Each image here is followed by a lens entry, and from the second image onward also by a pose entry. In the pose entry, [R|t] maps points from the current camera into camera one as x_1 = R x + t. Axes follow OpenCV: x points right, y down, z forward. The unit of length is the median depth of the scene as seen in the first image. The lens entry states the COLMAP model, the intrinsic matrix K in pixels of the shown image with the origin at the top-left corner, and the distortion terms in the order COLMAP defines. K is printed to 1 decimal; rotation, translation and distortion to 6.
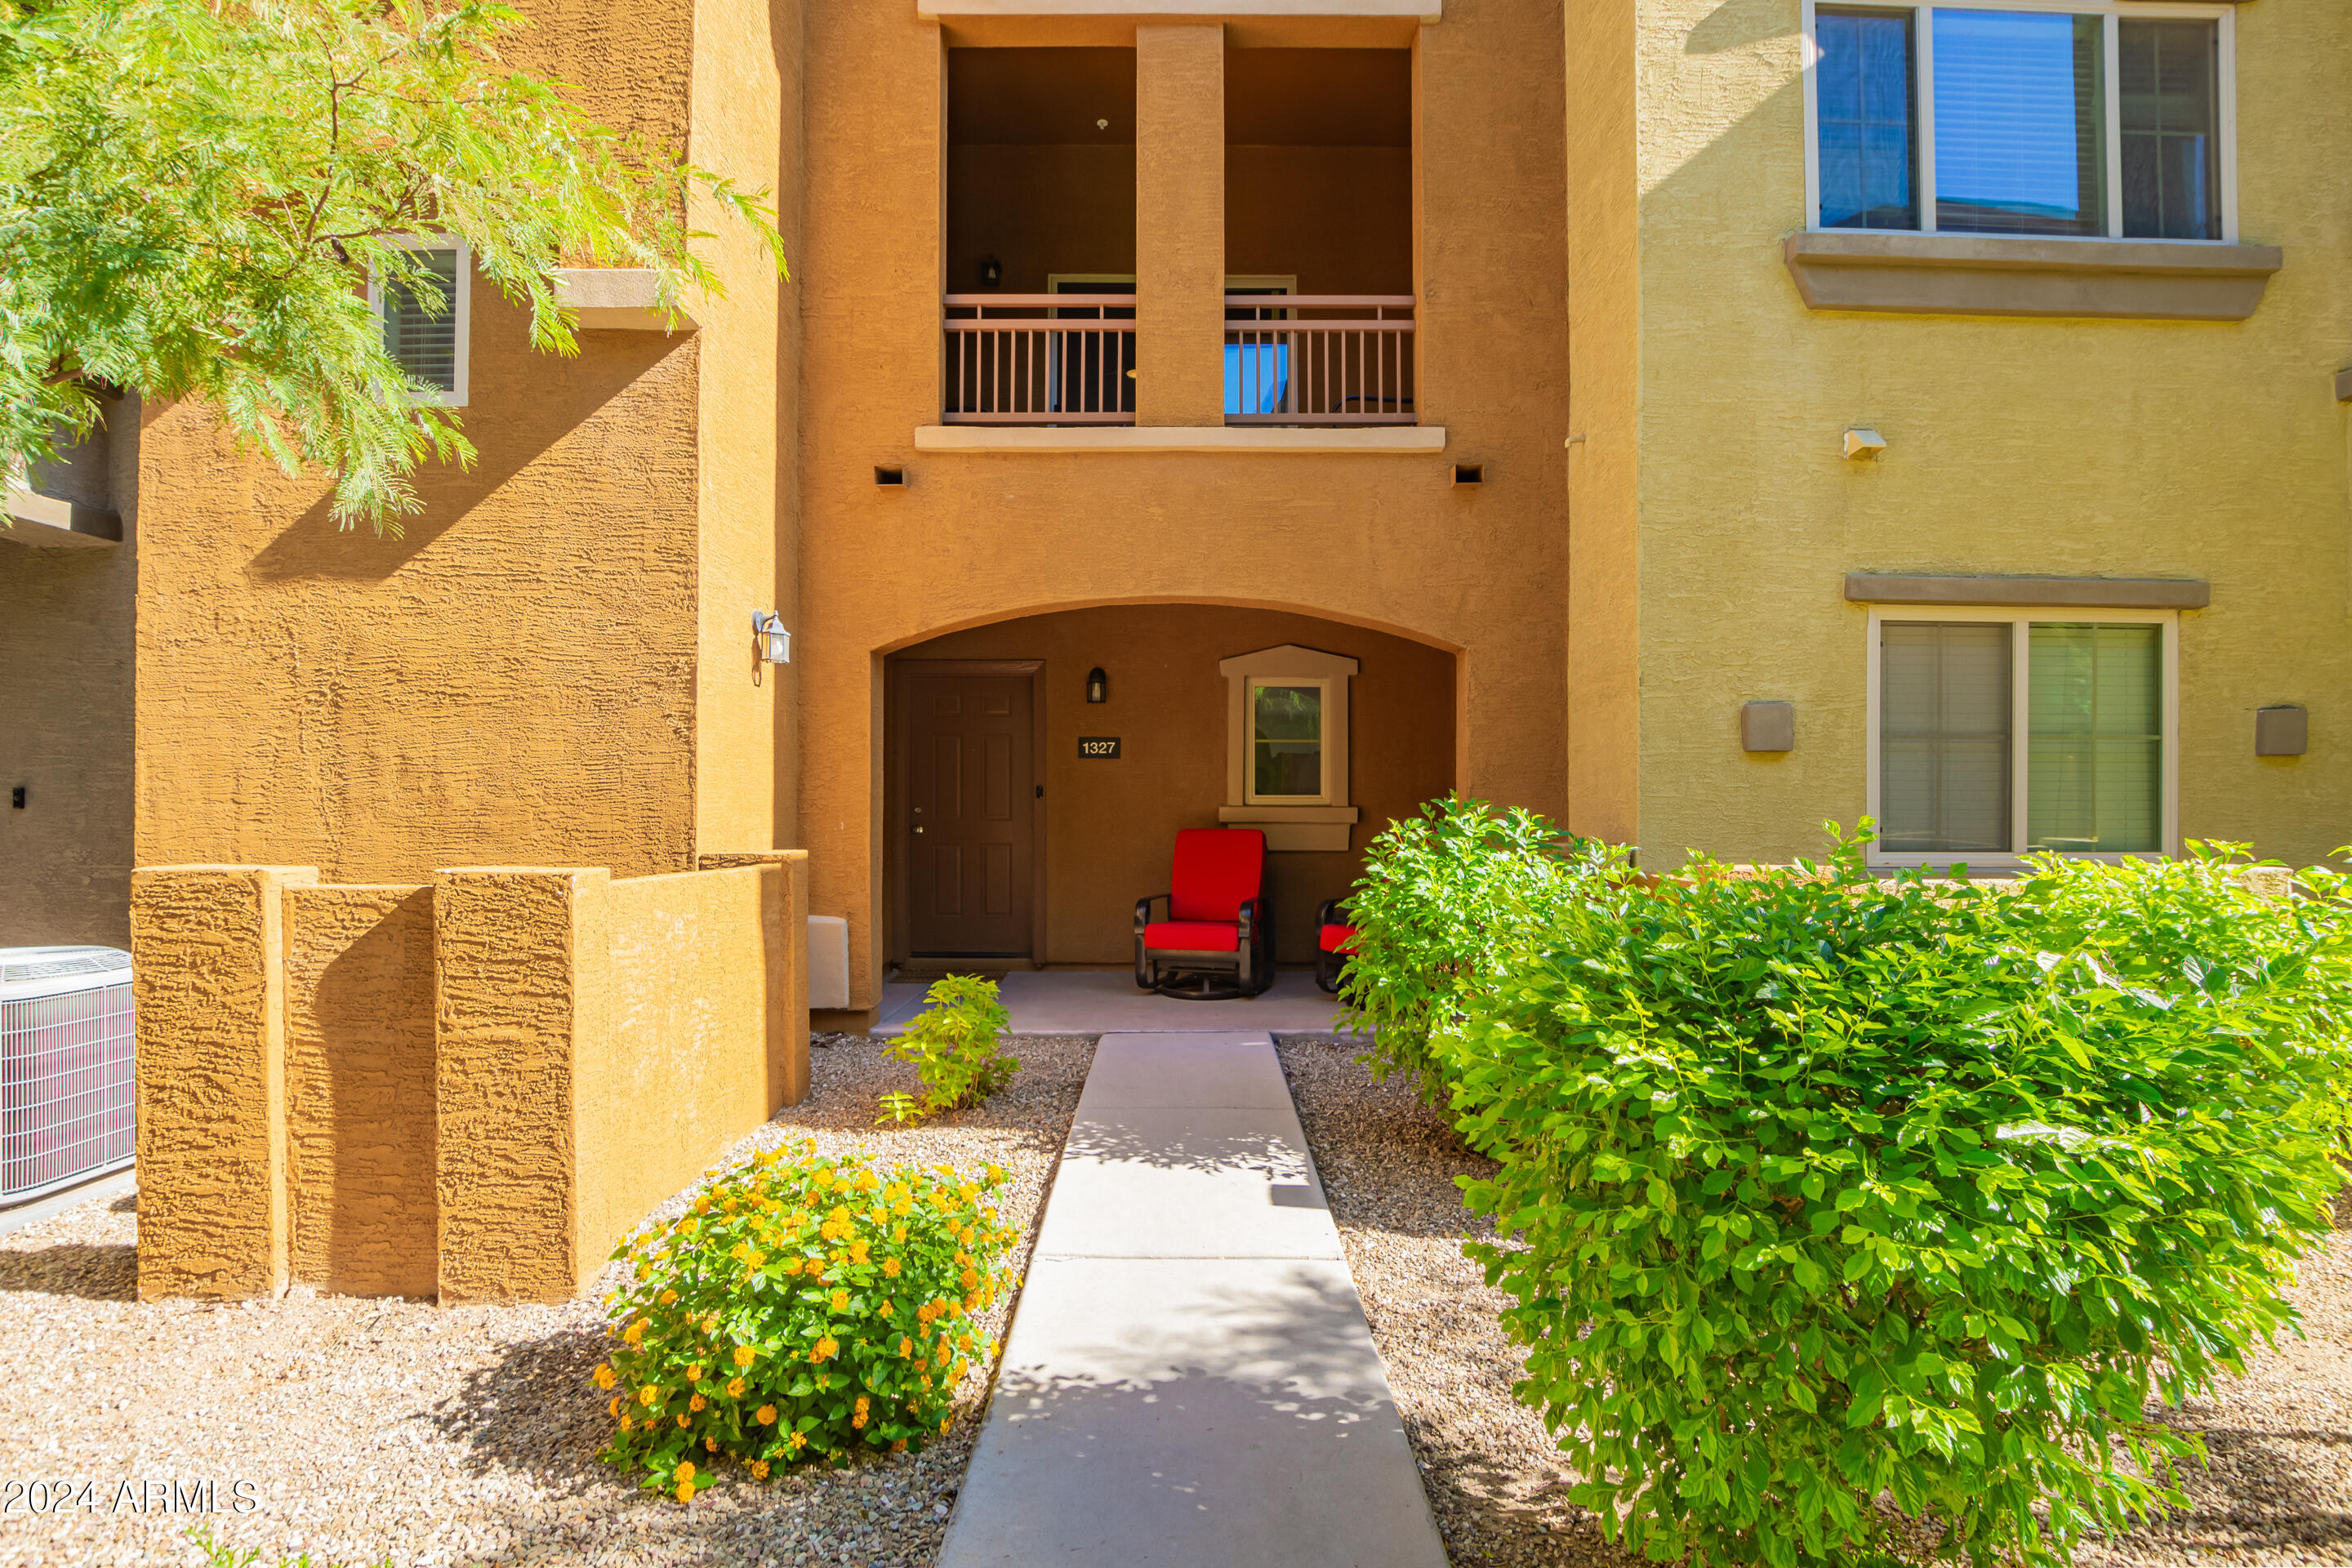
lens RADIAL K [[1025.9, 0, 1173.3], [0, 1025.9, 771.9], [0, 0, 1]] dist [-0.013015, -0.000031]
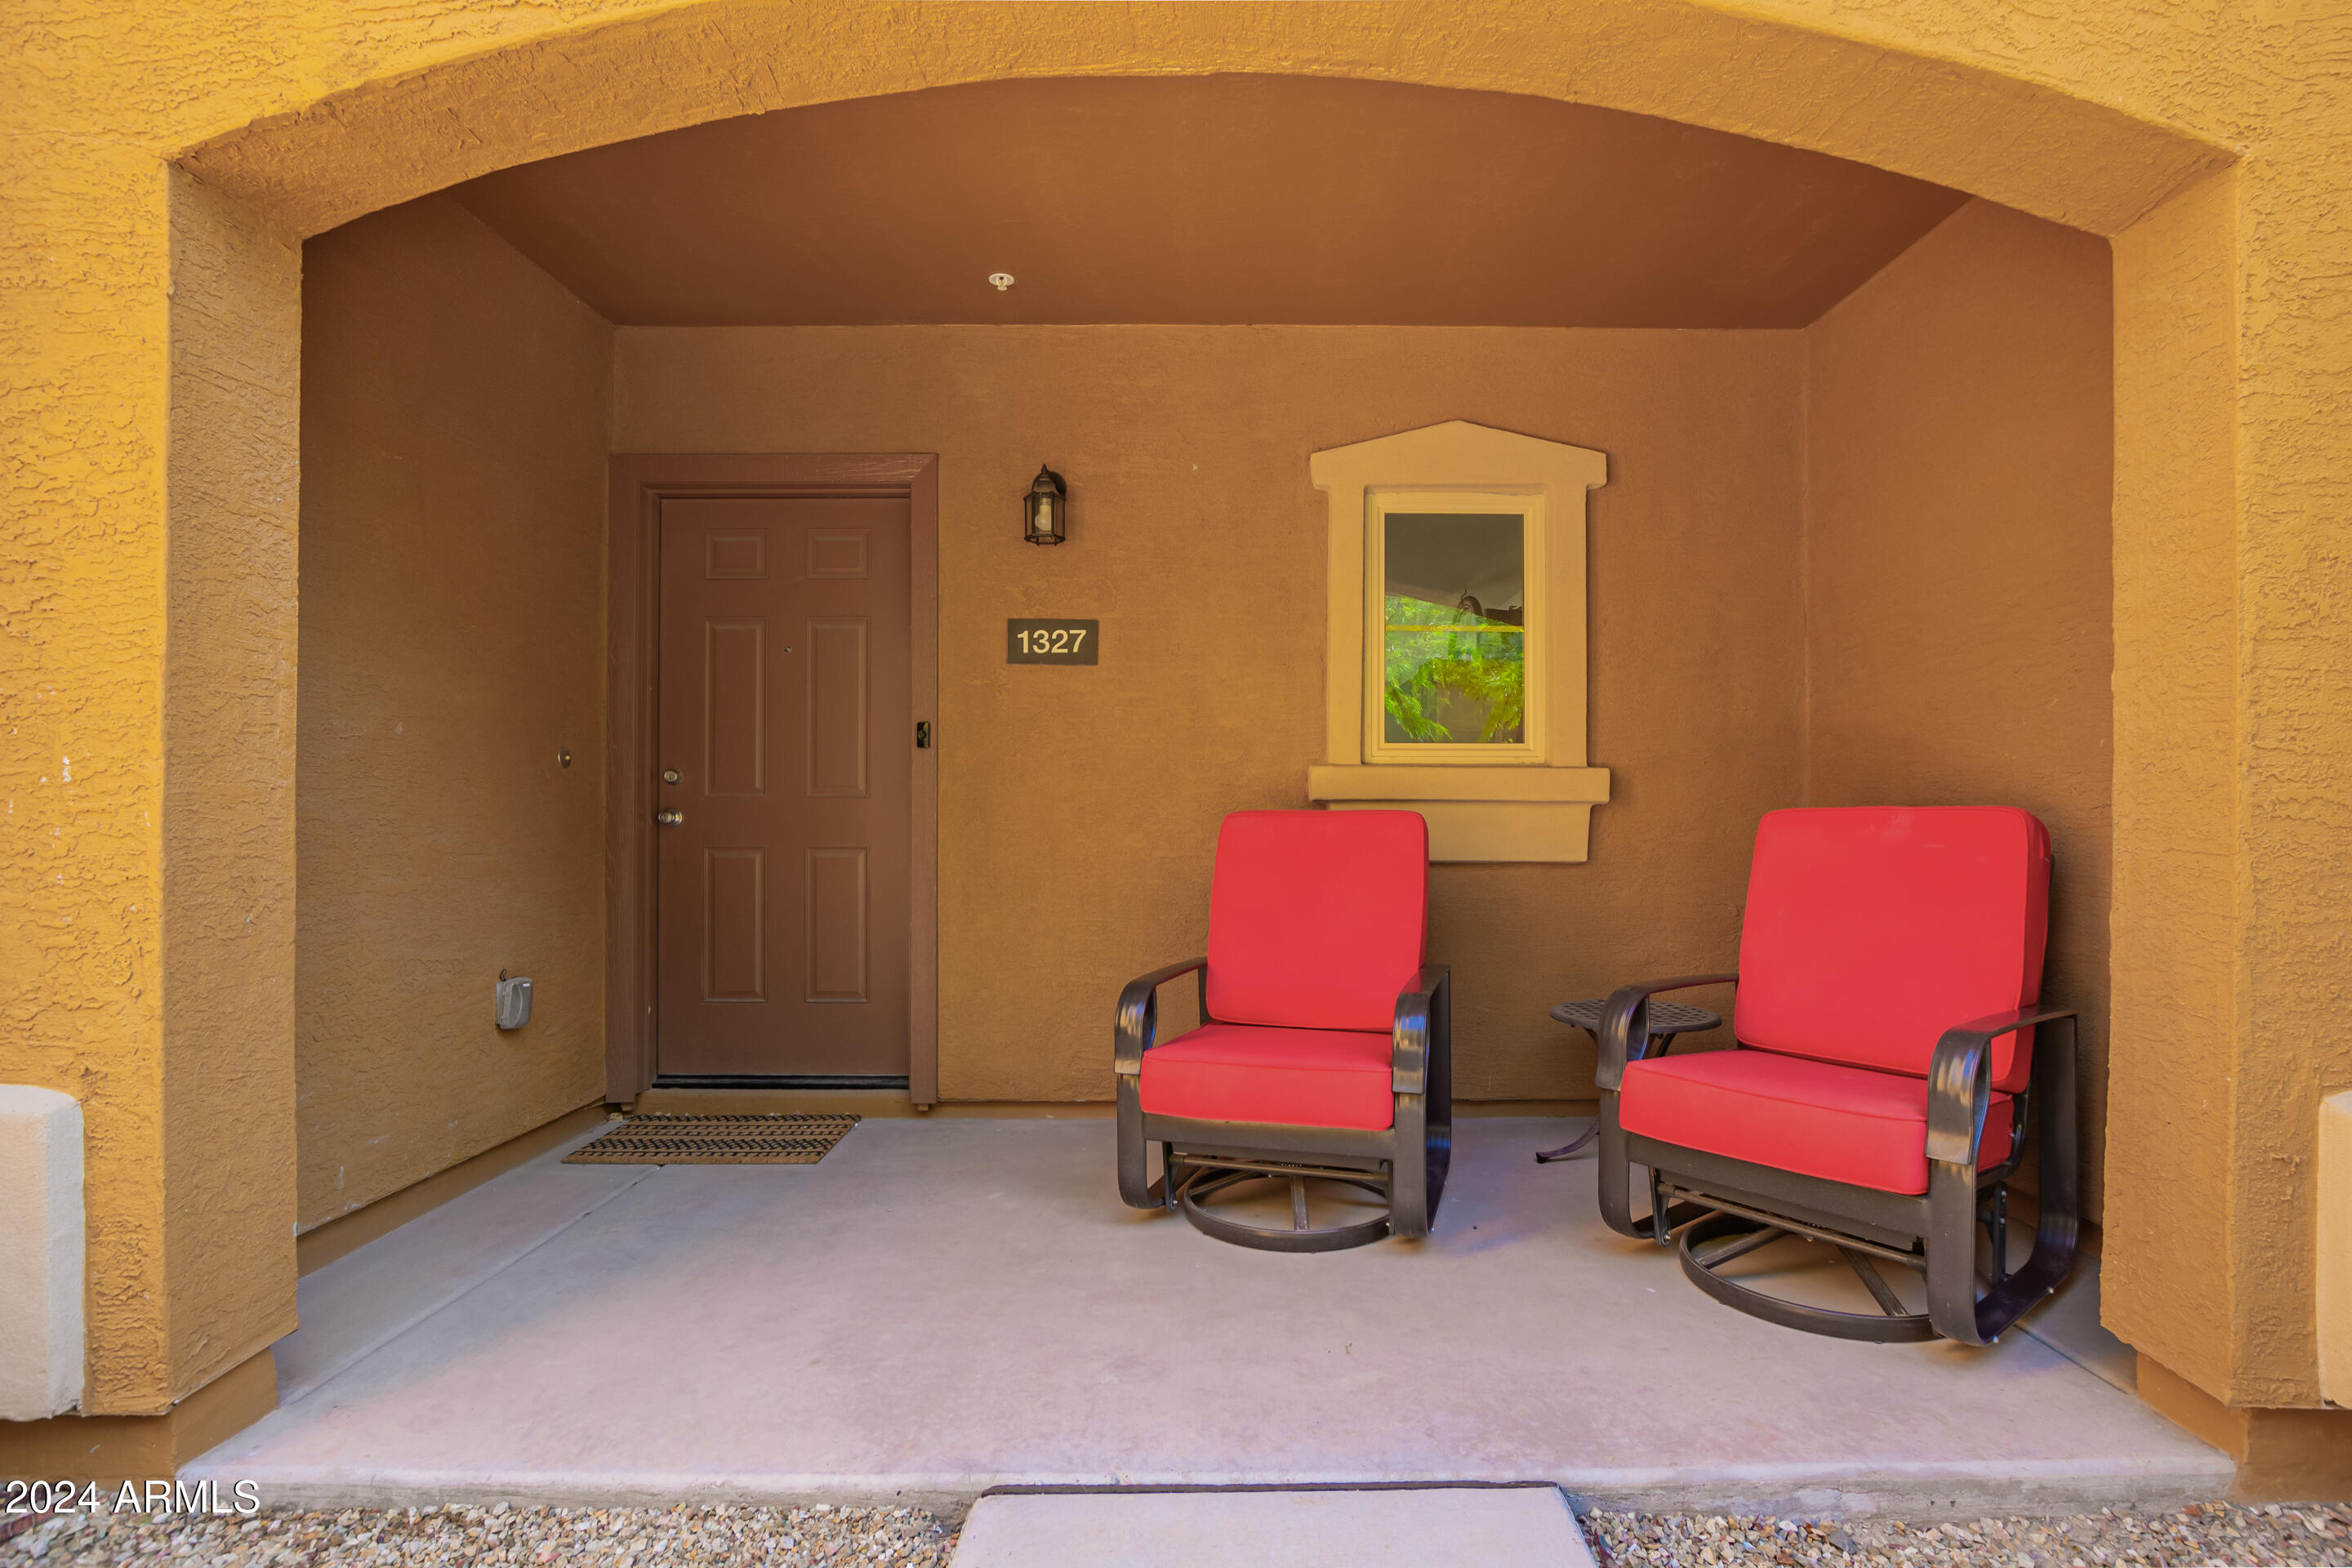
lens RADIAL K [[1079.3, 0, 1178.9], [0, 1079.3, 786.7], [0, 0, 1]] dist [-0.013257, 0.001070]
pose [[0.999811, -0.000487, -0.019434, -0.005039], [0.000570, 0.999991, 0.004230, 0.040943], [0.019432, -0.004240, 0.999802, 0.512825]]
